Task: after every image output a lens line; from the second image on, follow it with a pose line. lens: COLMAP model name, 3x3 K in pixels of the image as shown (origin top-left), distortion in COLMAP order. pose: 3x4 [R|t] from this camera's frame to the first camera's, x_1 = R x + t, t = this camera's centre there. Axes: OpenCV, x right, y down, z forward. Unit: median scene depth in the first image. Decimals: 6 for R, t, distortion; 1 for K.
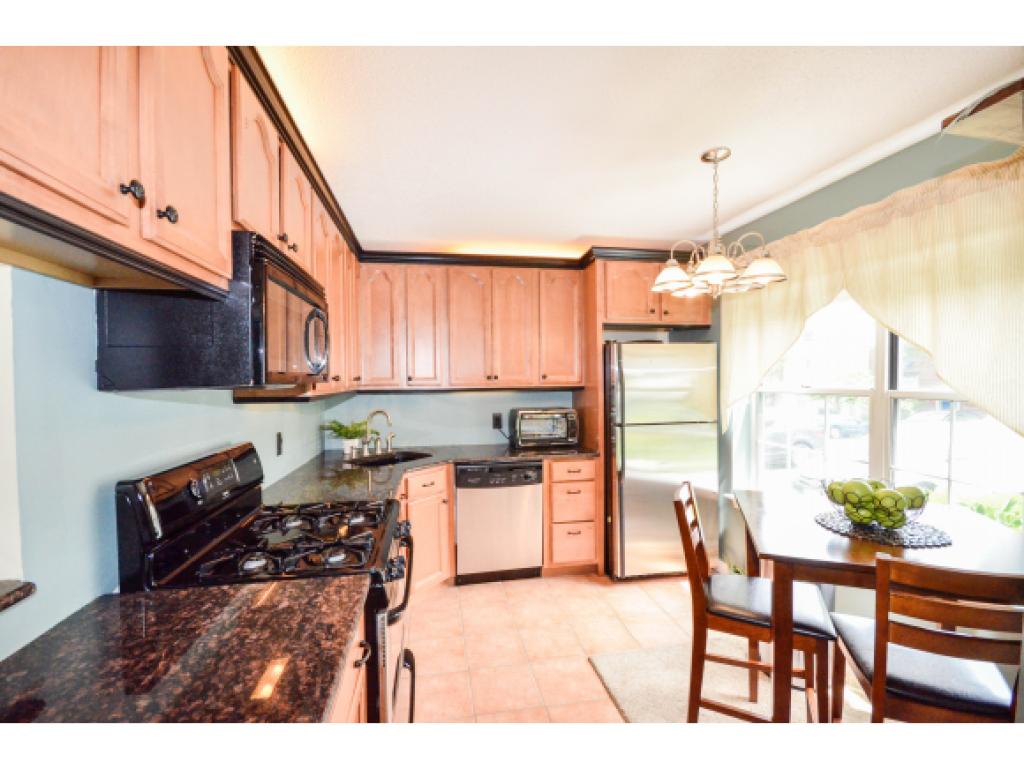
lens RADIAL K [[452.8, 0, 512.3], [0, 452.8, 389.3], [0, 0, 1]] dist [-0.003967, -0.000652]
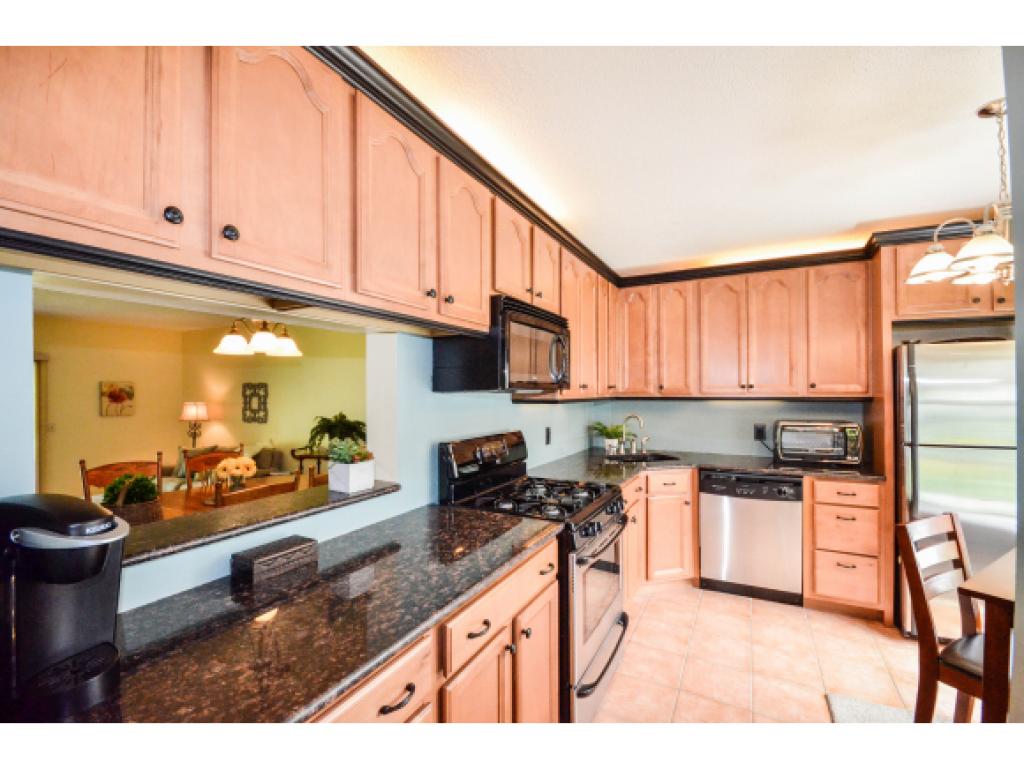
lens RADIAL K [[448.9, 0, 503.7], [0, 448.9, 388.9], [0, 0, 1]] dist [-0.000431, -0.000219]
pose [[0.778753, 0.004195, -0.627316, 0.166673], [-0.018809, 0.999684, -0.016665, 0.005828], [0.627048, 0.024777, 0.778586, -0.090051]]
